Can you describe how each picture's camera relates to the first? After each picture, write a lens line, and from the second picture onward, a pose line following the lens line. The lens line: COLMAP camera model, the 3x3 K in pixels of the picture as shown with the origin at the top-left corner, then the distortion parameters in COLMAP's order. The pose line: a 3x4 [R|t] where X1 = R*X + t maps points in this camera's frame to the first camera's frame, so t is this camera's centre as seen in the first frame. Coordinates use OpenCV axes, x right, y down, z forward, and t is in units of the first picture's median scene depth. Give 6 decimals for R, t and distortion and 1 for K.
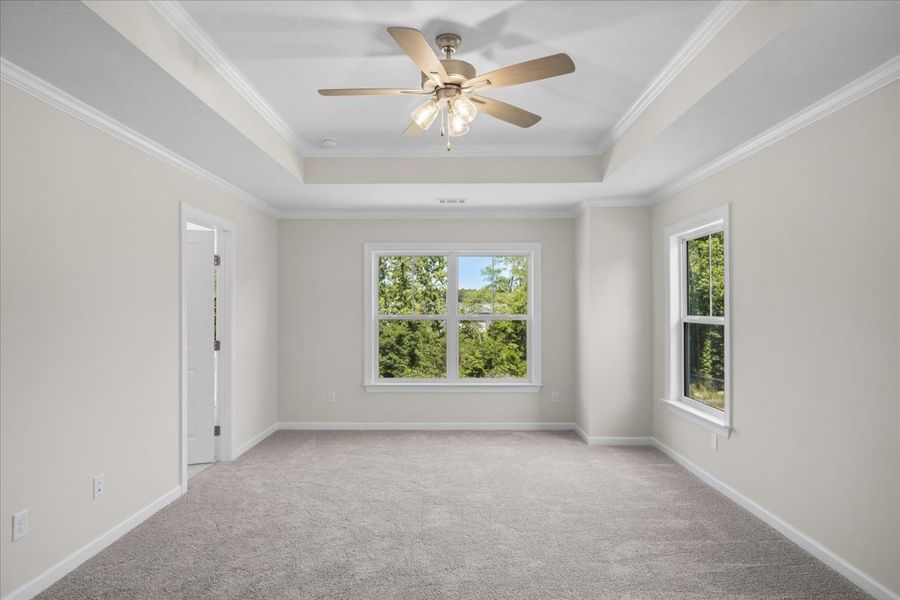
lens RADIAL K [[495.5, 0, 448.7], [0, 495.5, 305.8], [0, 0, 1]] dist [-0.006858, -0.000593]
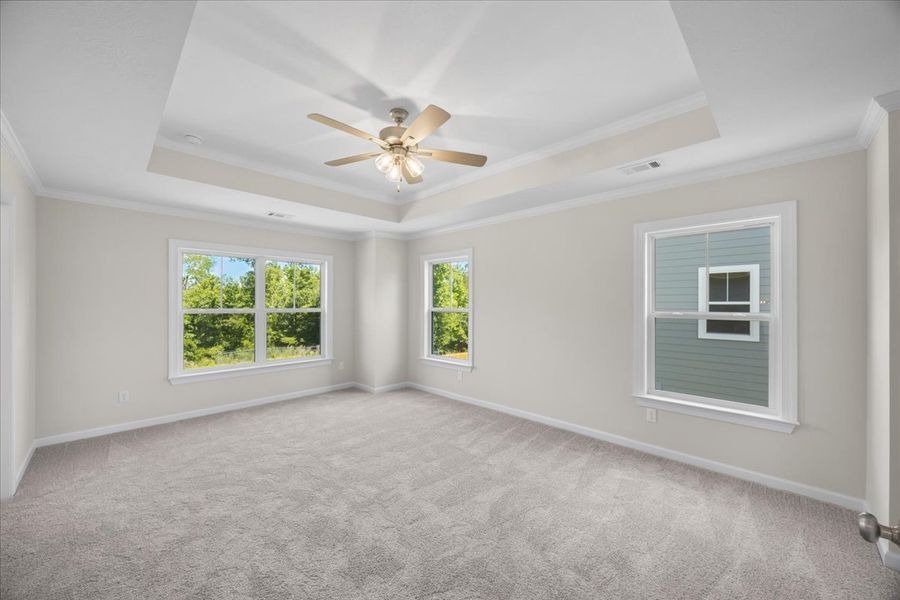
lens RADIAL K [[343.2, 0, 449.2], [0, 343.2, 305.4], [0, 0, 1]] dist [-0.000144, -0.000028]
pose [[0.694560, -0.003396, 0.719426, -0.331484], [-0.004929, 0.999943, 0.009478, 0.000263], [-0.719418, -0.010129, 0.694504, 0.115694]]
